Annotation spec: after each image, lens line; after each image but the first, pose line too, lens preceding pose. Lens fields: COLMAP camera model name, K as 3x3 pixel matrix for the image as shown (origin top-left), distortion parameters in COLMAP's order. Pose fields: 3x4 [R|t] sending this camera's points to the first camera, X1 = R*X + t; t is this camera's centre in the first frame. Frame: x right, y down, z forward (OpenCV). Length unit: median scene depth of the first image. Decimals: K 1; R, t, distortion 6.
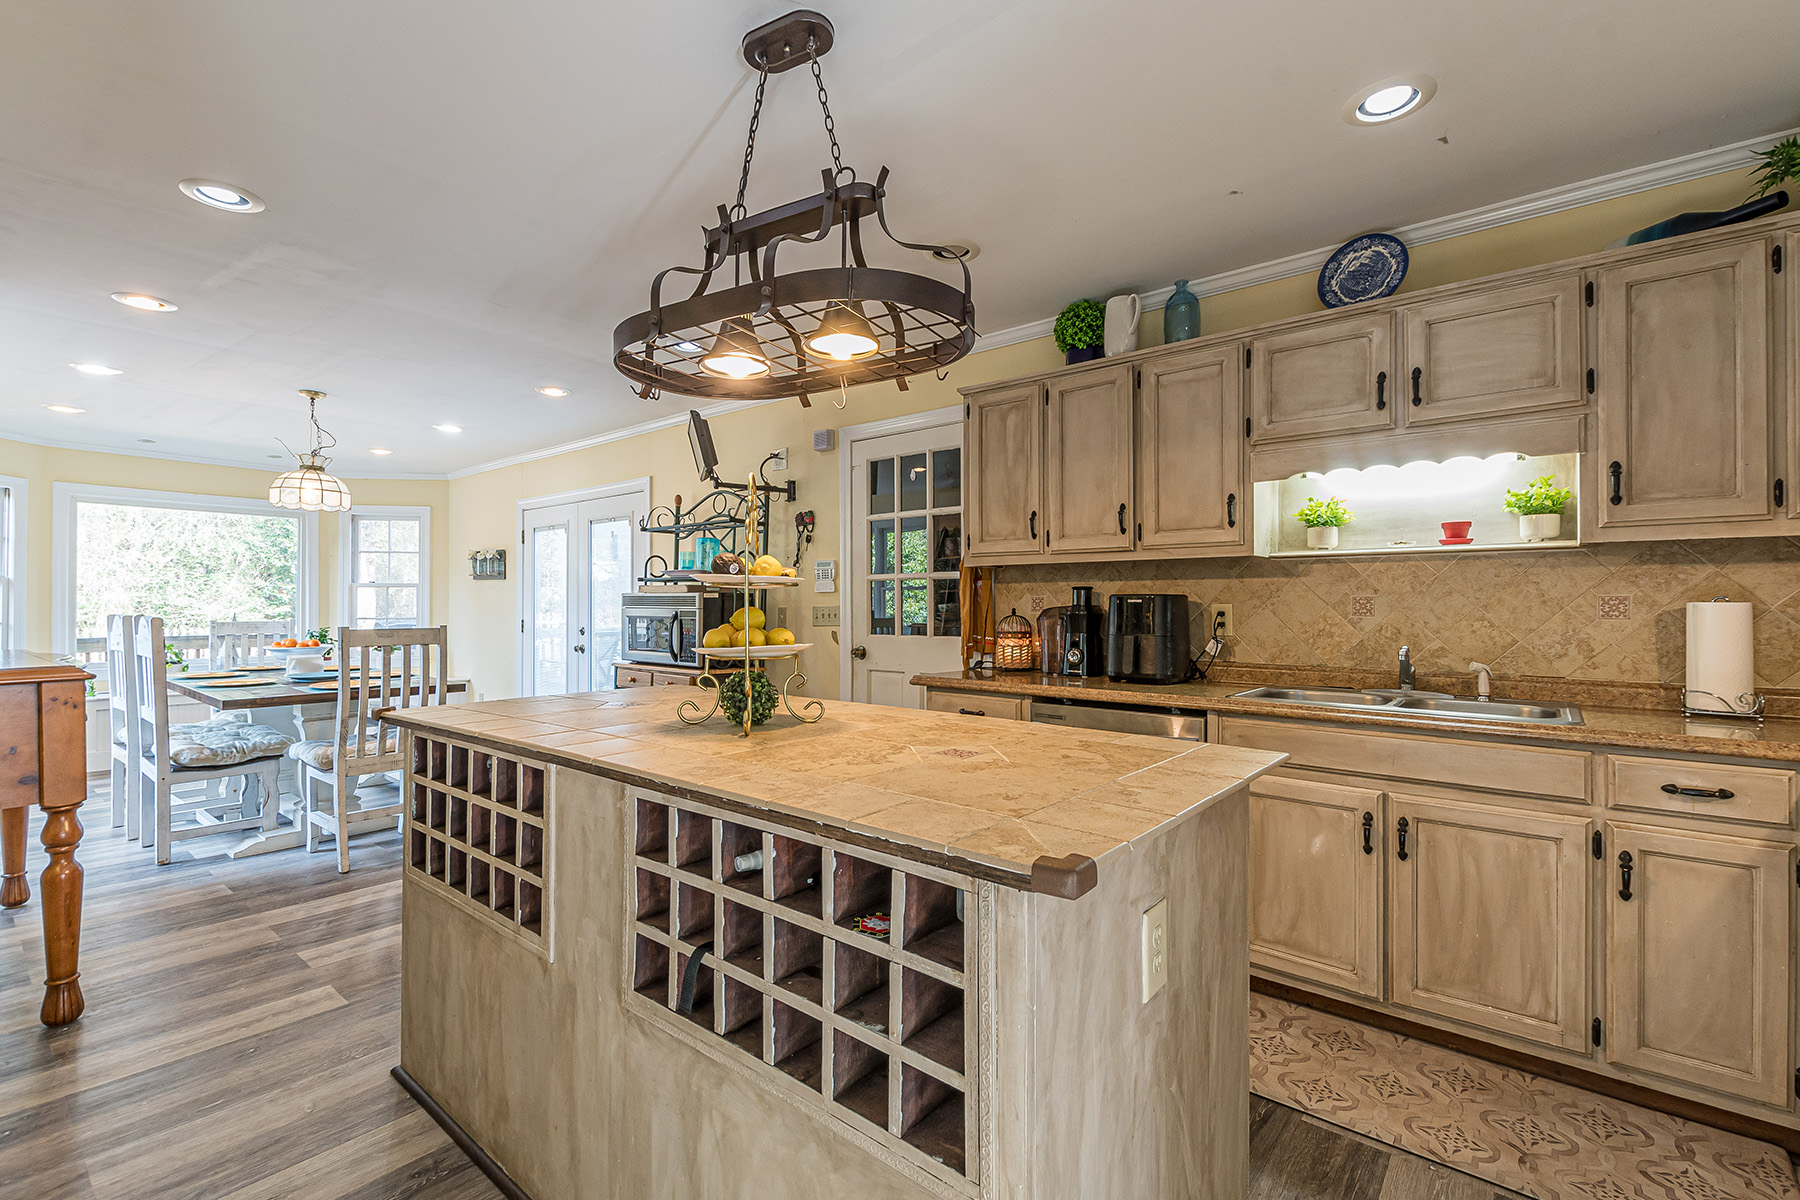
lens RADIAL K [[799.0, 0, 892.9], [0, 799.0, 601.5], [0, 0, 1]] dist [0.015080, -0.007348]
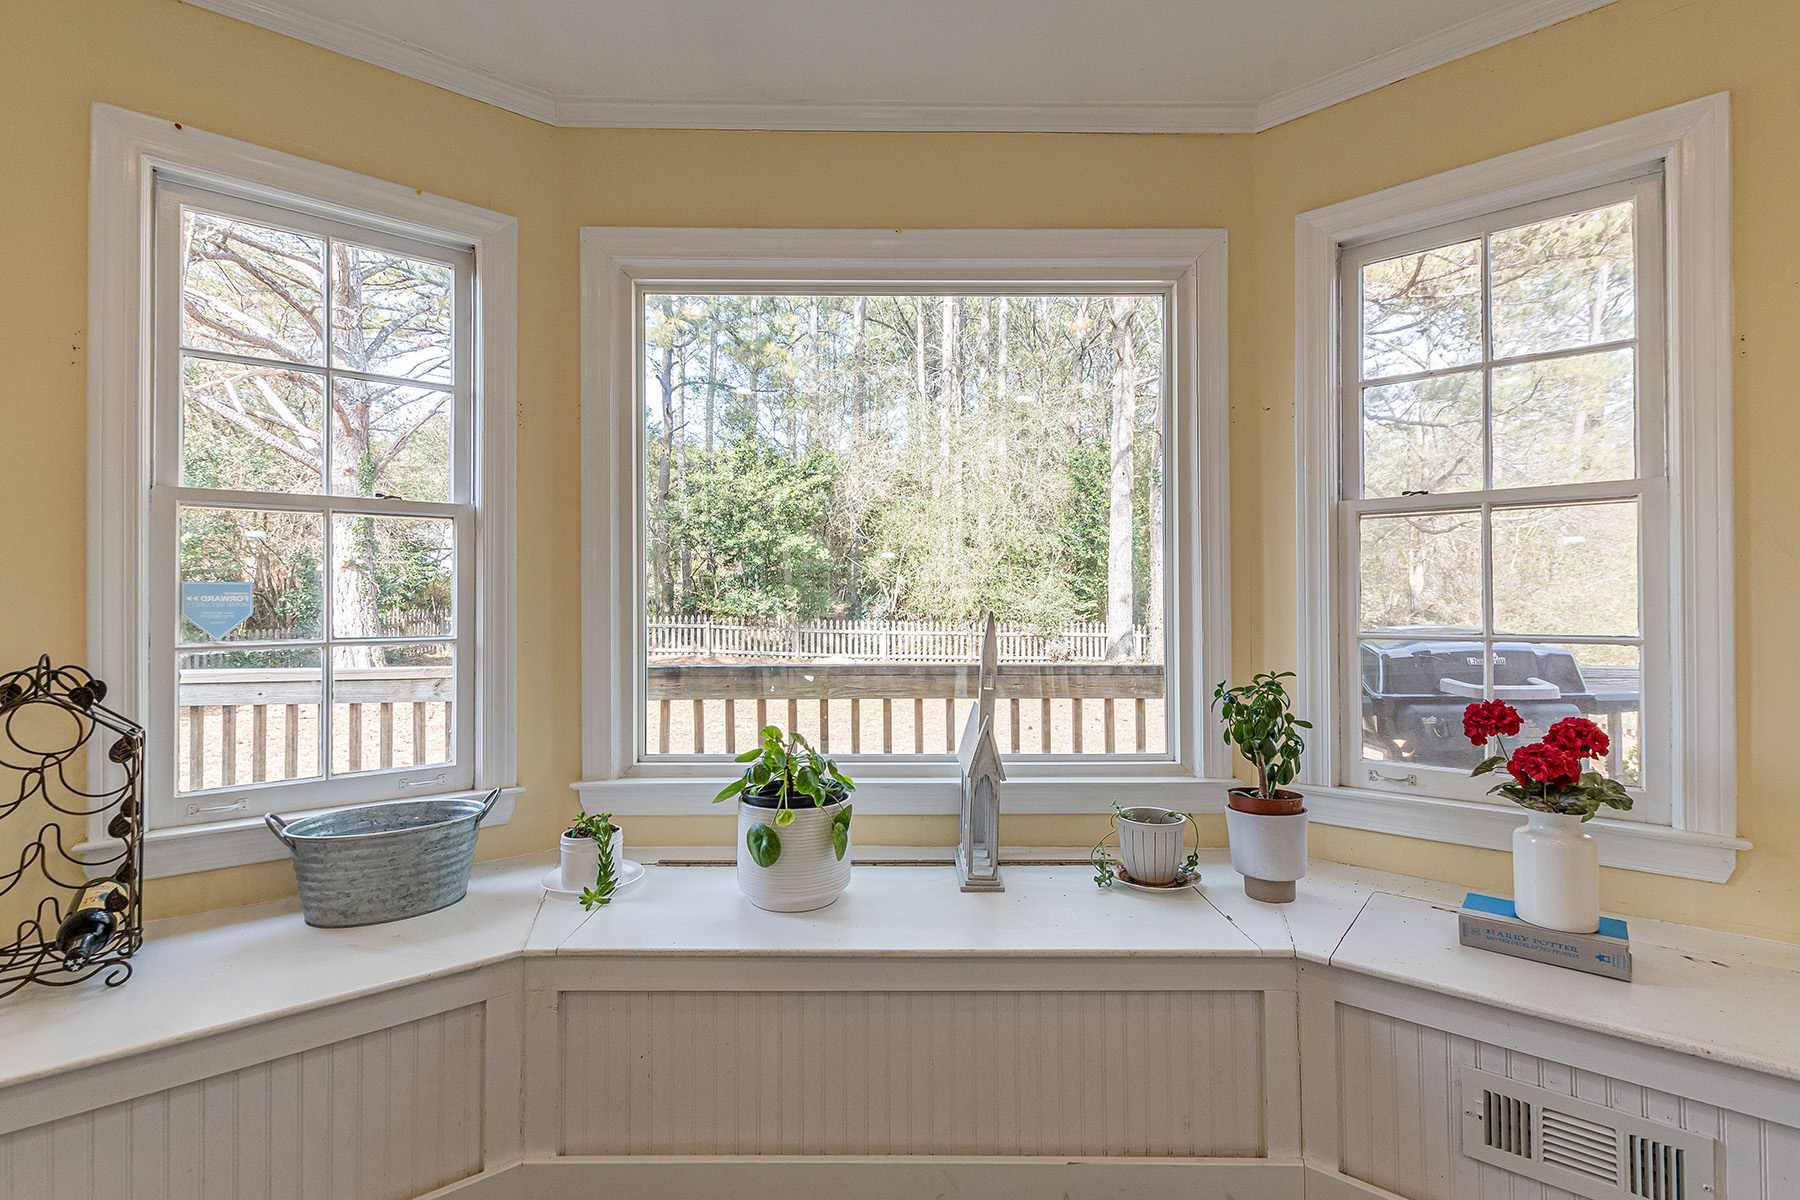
lens RADIAL K [[785.7, 0, 894.3], [0, 785.7, 591.7], [0, 0, 1]] dist [0.000291, 0.000037]
pose [[0.629756, -0.011066, -0.776714, -0.558982], [0.004880, 0.999935, -0.010290, 0.008123], [0.776778, 0.002690, 0.629769, 0.715918]]
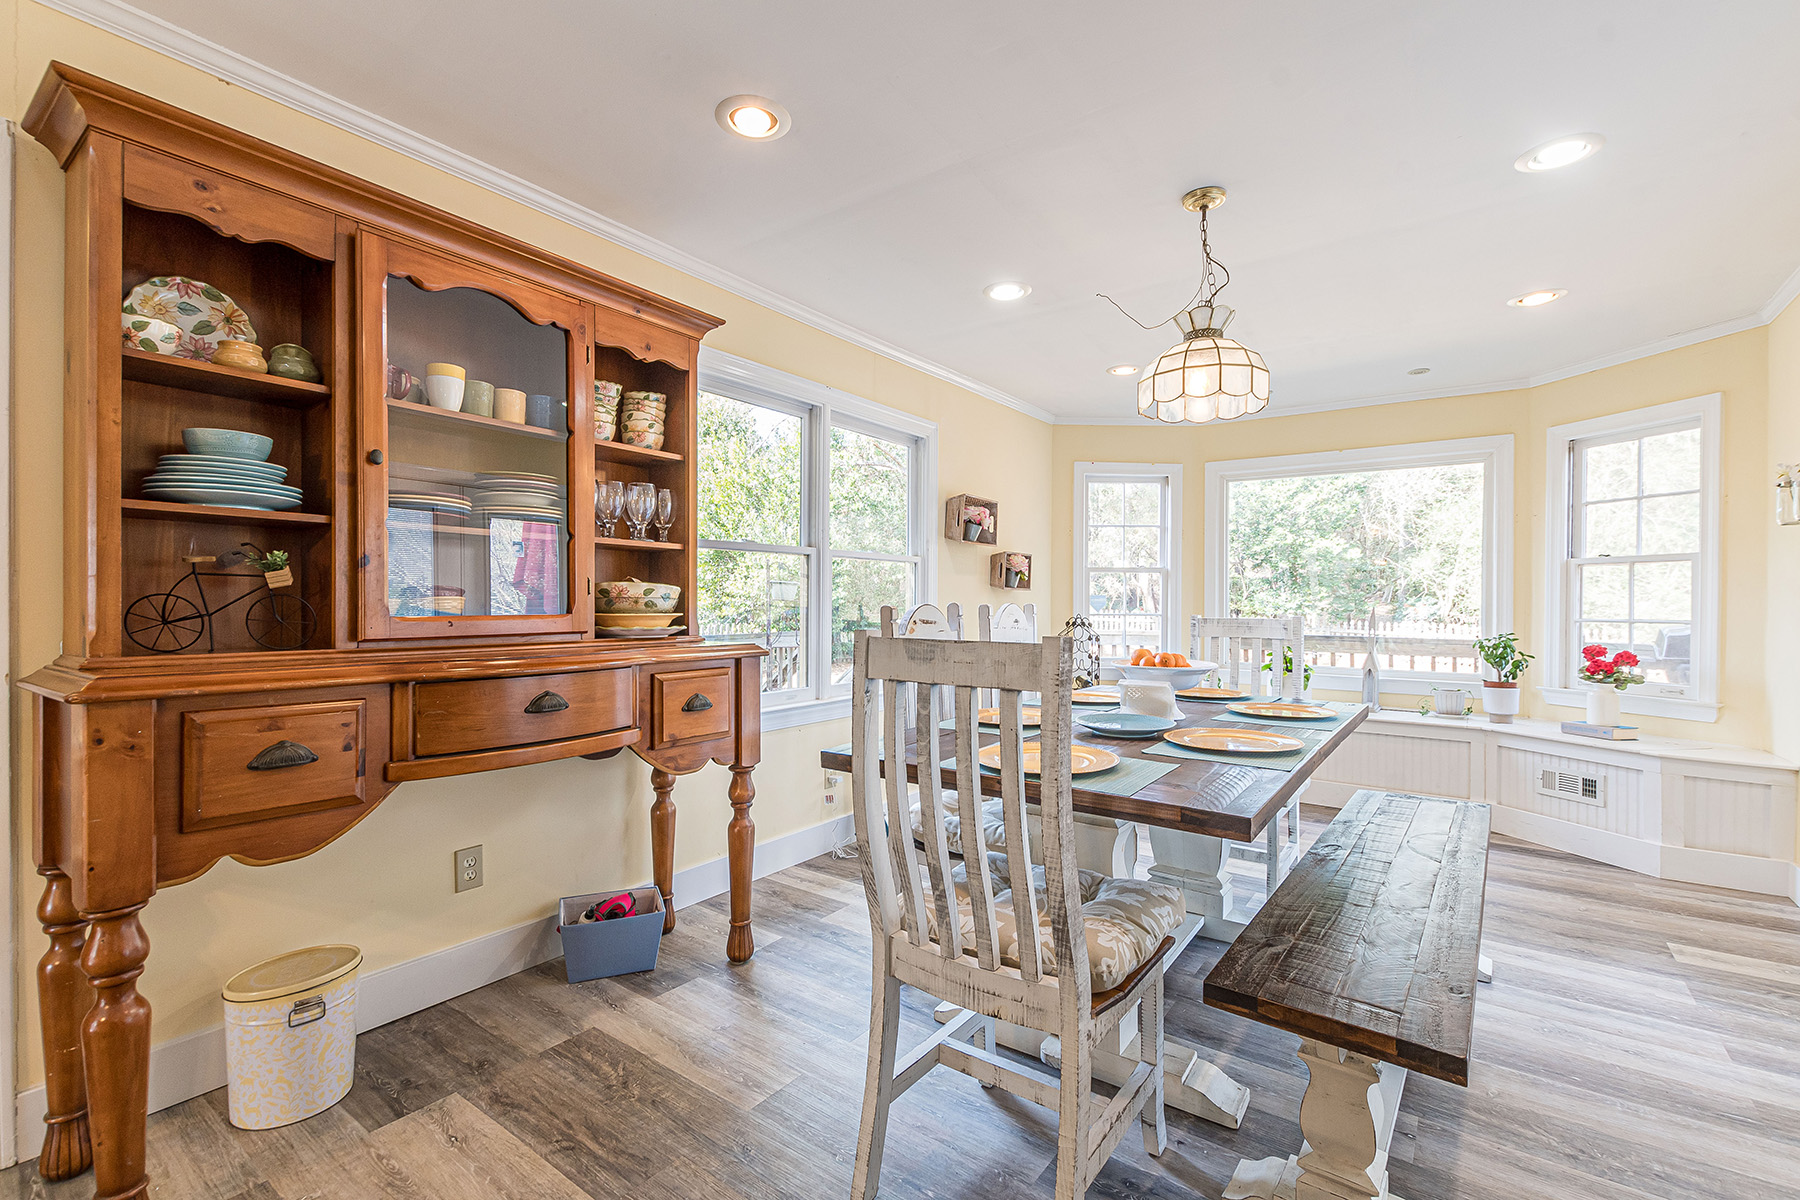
lens RADIAL K [[799.0, 0, 892.9], [0, 799.0, 601.5], [0, 0, 1]] dist [0.015080, -0.007348]
pose [[0.053432, 0.002715, -0.998568, -0.122749], [-0.003917, 0.999989, 0.002509, 0.007565], [0.998564, 0.003778, 0.053442, 0.480466]]
